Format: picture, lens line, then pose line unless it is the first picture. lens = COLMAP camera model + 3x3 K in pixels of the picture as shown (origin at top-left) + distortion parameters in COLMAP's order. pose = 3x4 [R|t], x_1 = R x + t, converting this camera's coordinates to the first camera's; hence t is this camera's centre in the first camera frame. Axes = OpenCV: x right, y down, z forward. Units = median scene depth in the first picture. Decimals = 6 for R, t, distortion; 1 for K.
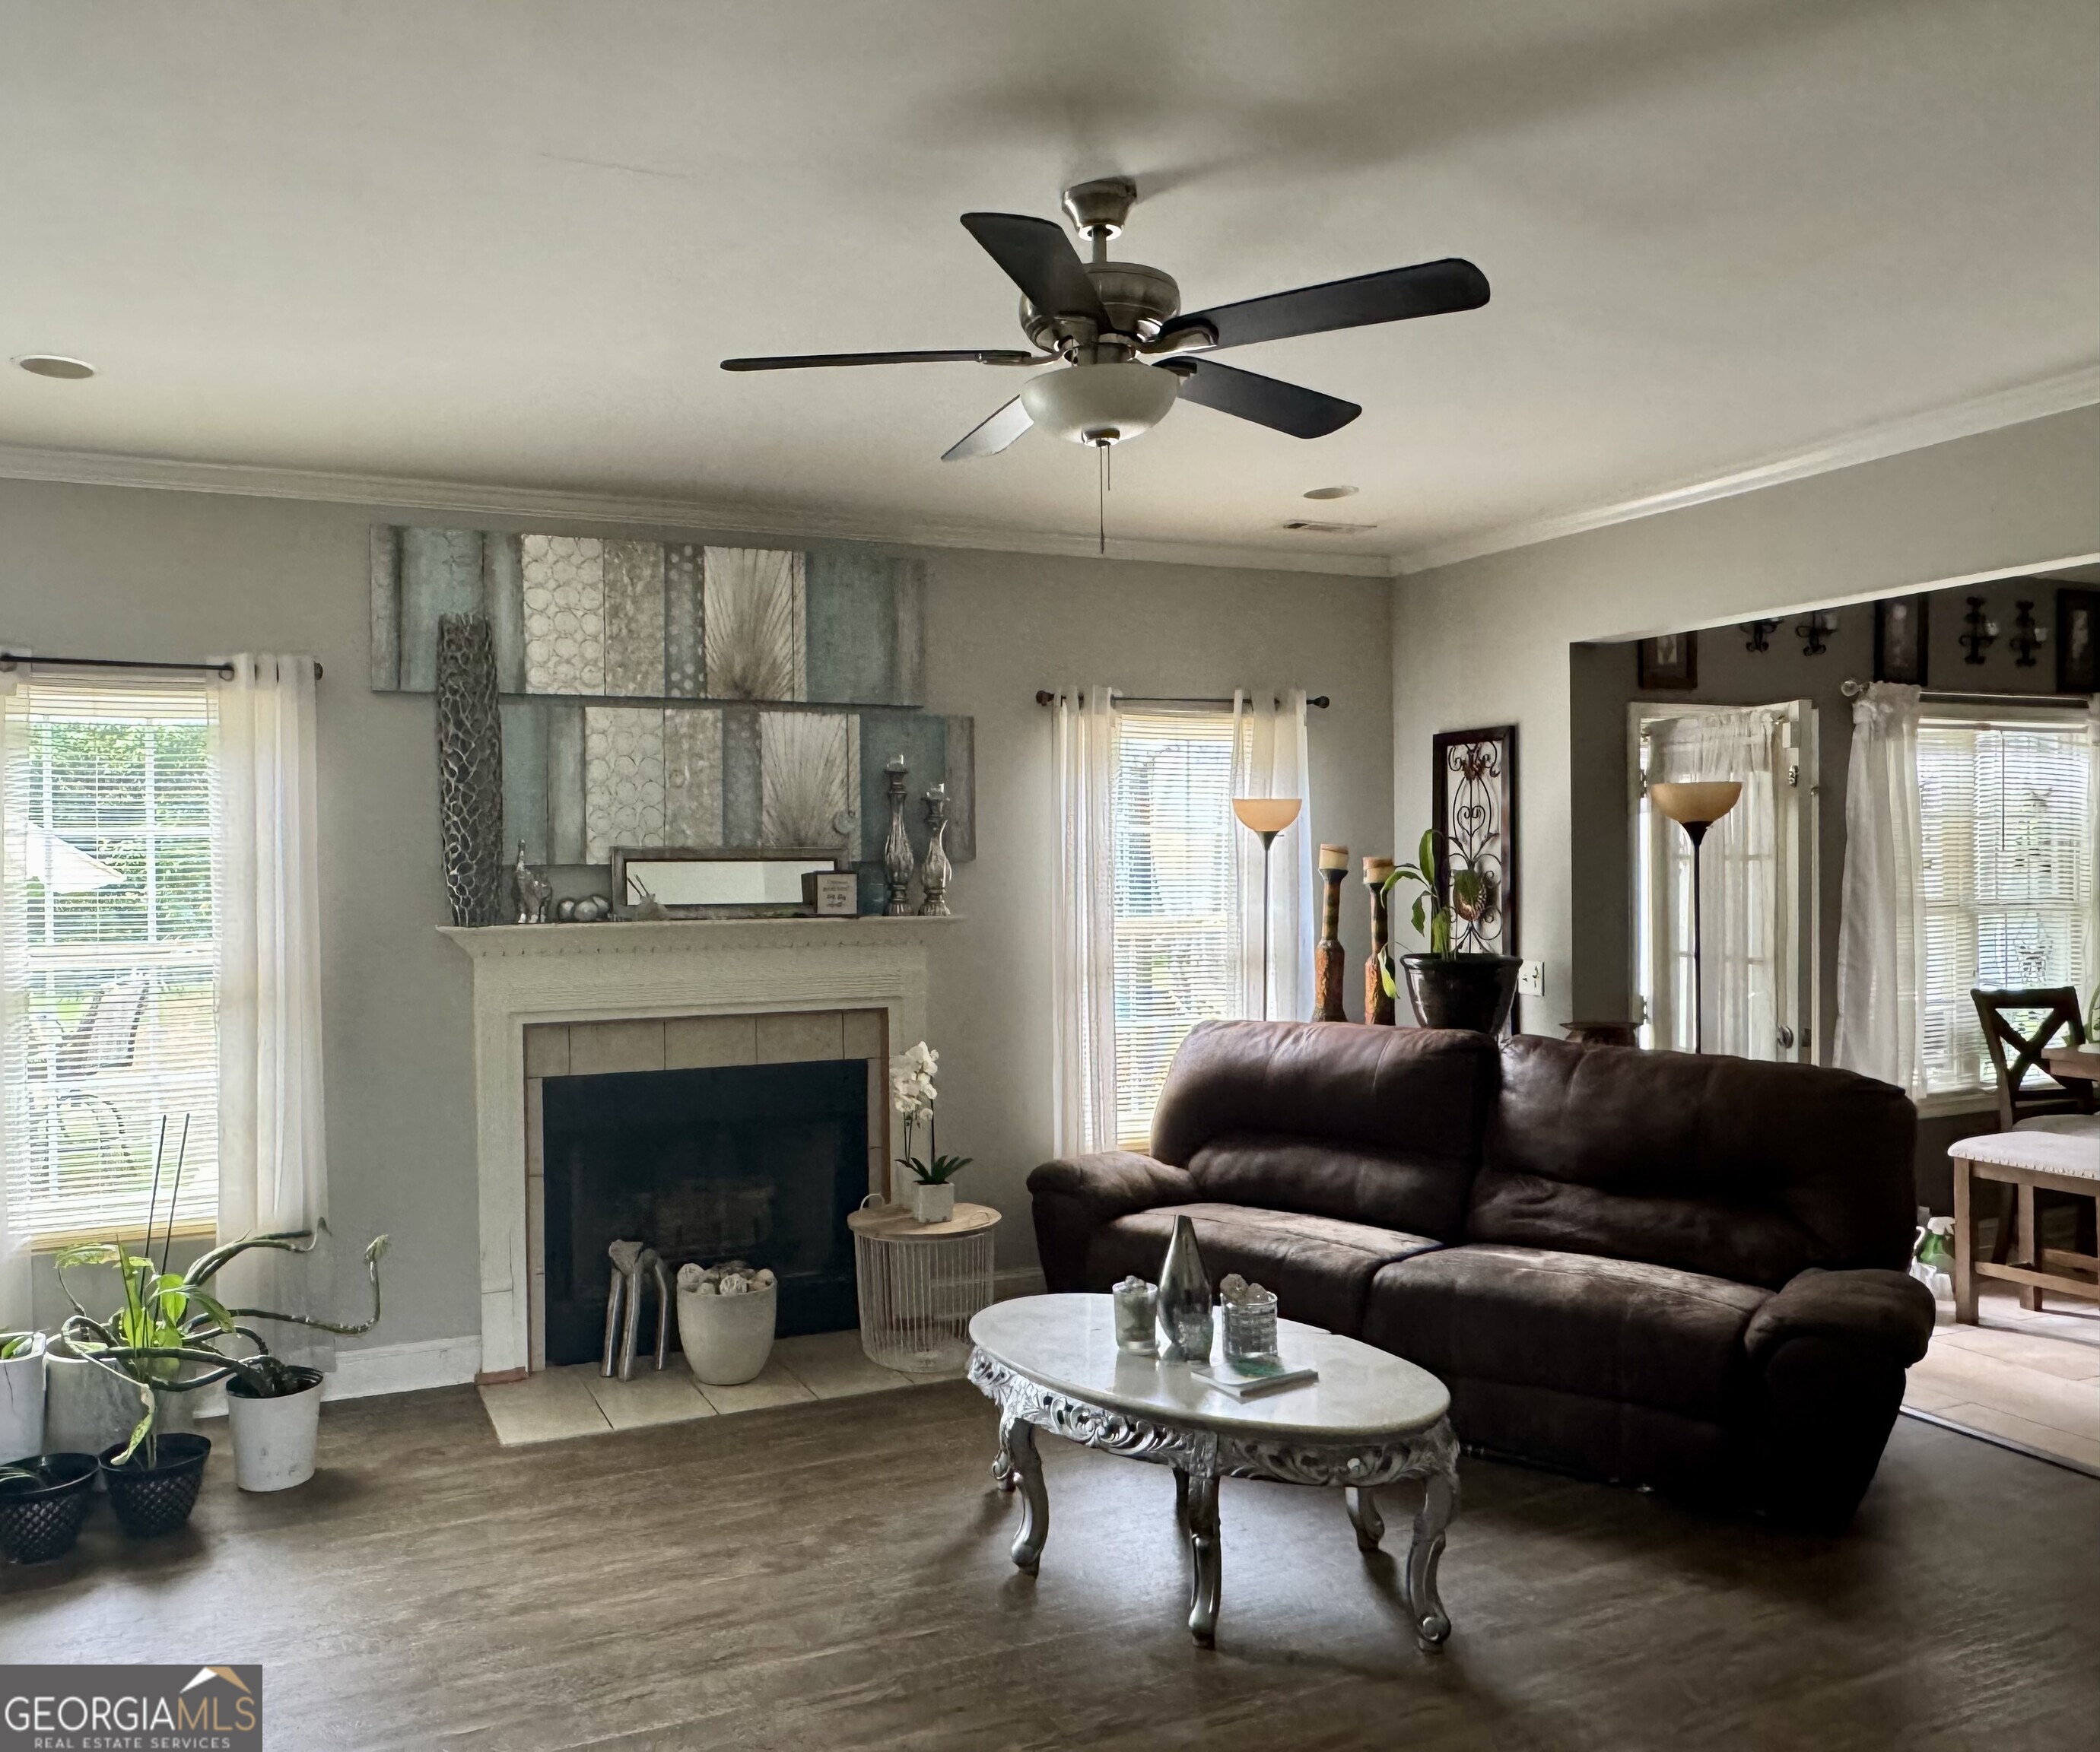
lens RADIAL K [[1609.2, 0, 1050.0], [0, 1609.2, 876.0], [0, 0, 1]] dist [0.065997, 0.000877]
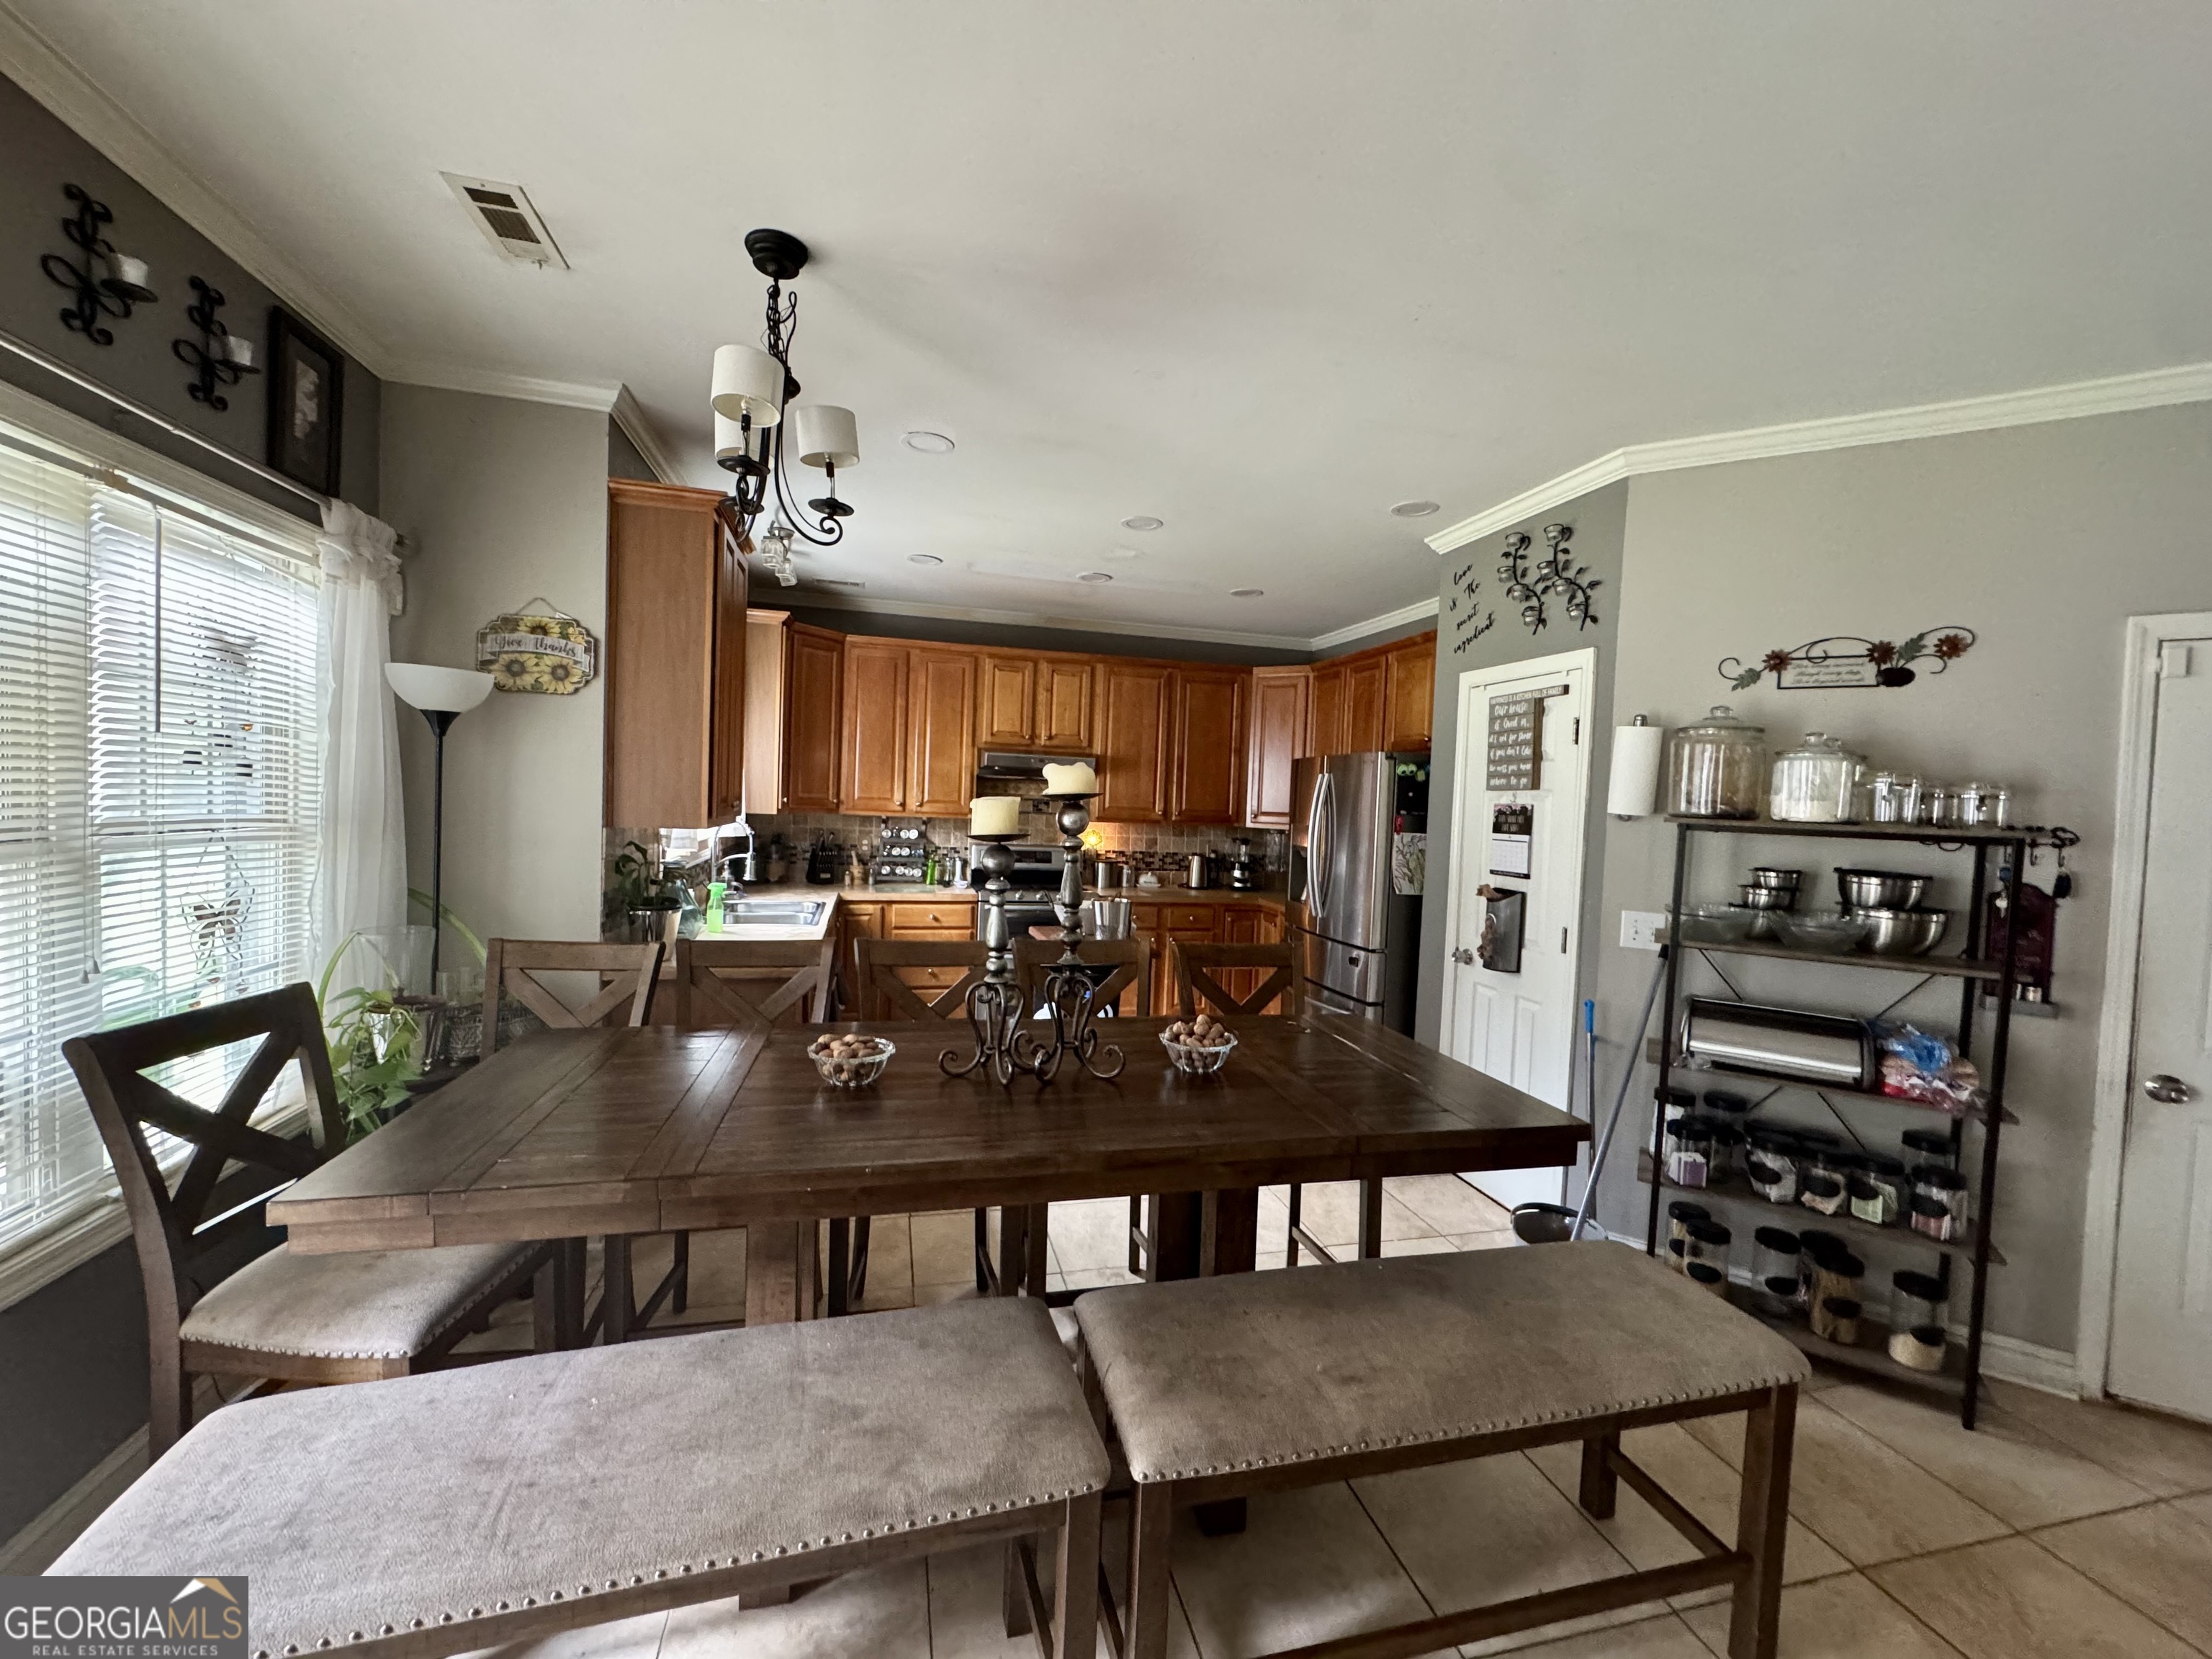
lens RADIAL K [[882.1, 0, 1106.0], [0, 882.1, 829.5], [0, 0, 1]] dist [0.000442, 0.000026]
pose [[0.217132, -0.016169, 0.976008, 0.375196], [-0.042457, 0.998760, 0.025991, -0.004854], [-0.975219, -0.047081, 0.216176, 0.651394]]
